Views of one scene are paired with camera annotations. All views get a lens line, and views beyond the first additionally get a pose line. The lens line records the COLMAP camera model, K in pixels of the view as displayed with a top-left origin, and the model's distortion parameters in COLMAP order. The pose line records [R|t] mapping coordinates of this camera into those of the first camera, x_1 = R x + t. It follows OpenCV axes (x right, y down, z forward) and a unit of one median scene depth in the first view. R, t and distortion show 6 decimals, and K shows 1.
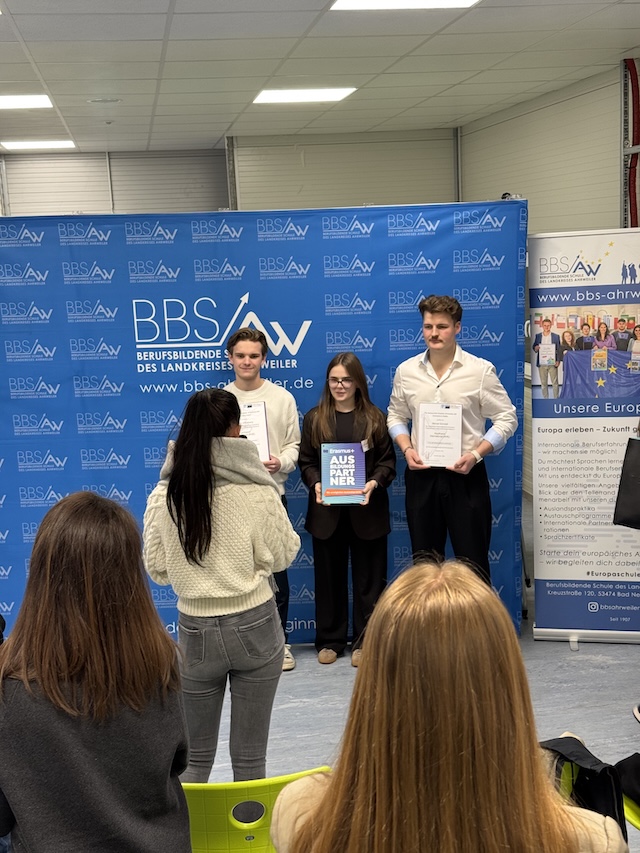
lens RADIAL K [[1195.1, 0, 324.5], [0, 1195.1, 426.7], [0, 0, 1]] dist [0.096569, 0.000000]
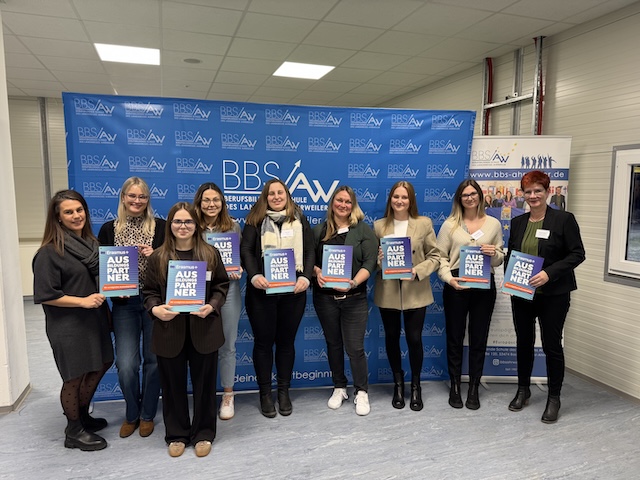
lens RADIAL K [[453.2, 0, 315.9], [0, 453.2, 245.7], [0, 0, 1]] dist [0.056684, -0.055993]
pose [[0.985537, 0.027901, 0.167147, -0.136538], [-0.020926, 0.998841, -0.043348, 0.022234], [-0.168162, 0.039223, 0.984979, 0.423872]]
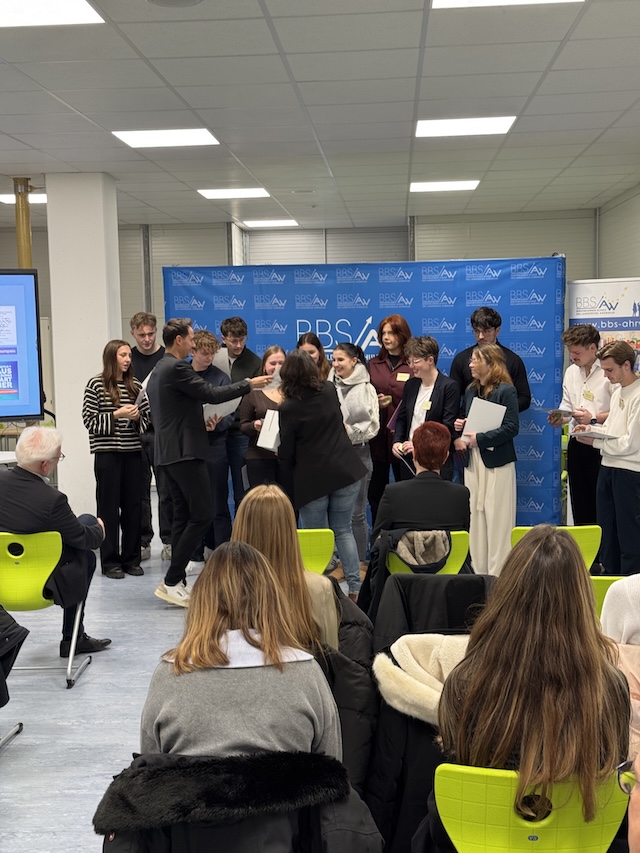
lens RADIAL K [[1195.1, 0, 280.4], [0, 1195.1, 418.5], [0, 0, 1]] dist [0.096569, 0.000000]
pose [[0.964957, 0.044101, -0.258675, 0.217874], [-0.062528, 0.996025, -0.063442, 0.116765], [0.254848, 0.077393, 0.963879, -0.462917]]
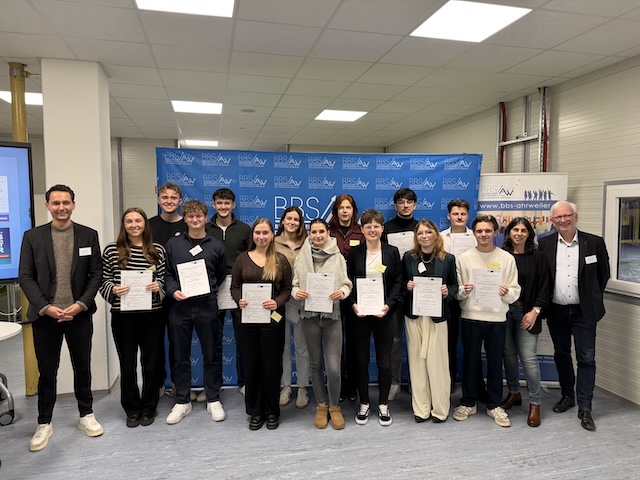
lens RADIAL K [[453.2, 0, 313.7], [0, 453.2, 241.2], [0, 0, 1]] dist [0.056684, -0.055993]
pose [[0.996514, 0.039683, 0.073381, -0.147161], [-0.032723, 0.995060, -0.093723, 0.028970], [-0.076738, 0.090995, 0.992890, 0.289204]]
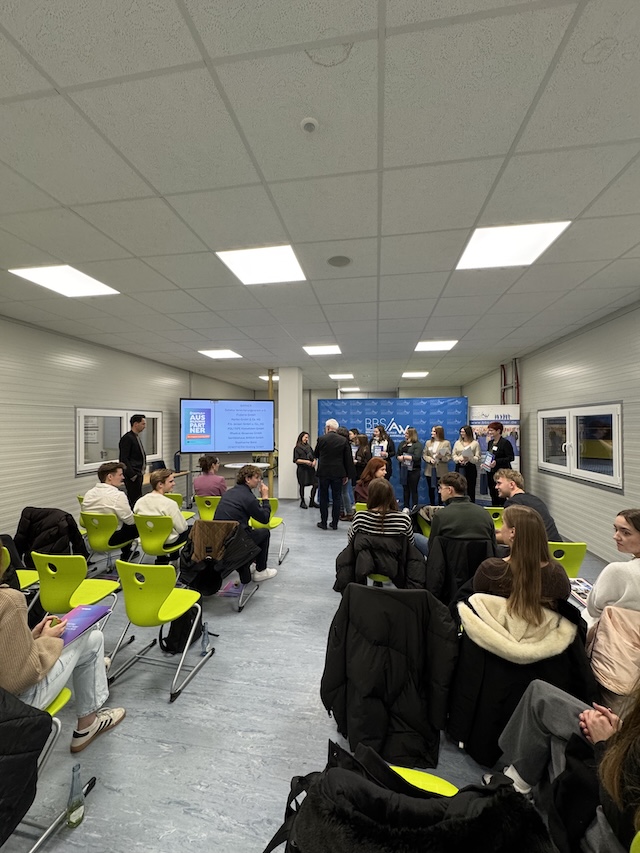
lens RADIAL K [[339.6, 0, 316.4], [0, 339.6, 425.9], [0, 0, 1]] dist [-0.013429, -0.000145]
pose [[0.940241, 0.045058, -0.337516, 0.080238], [-0.094801, 0.986656, -0.132376, 0.093512], [0.327048, 0.156462, 0.931965, -0.167258]]
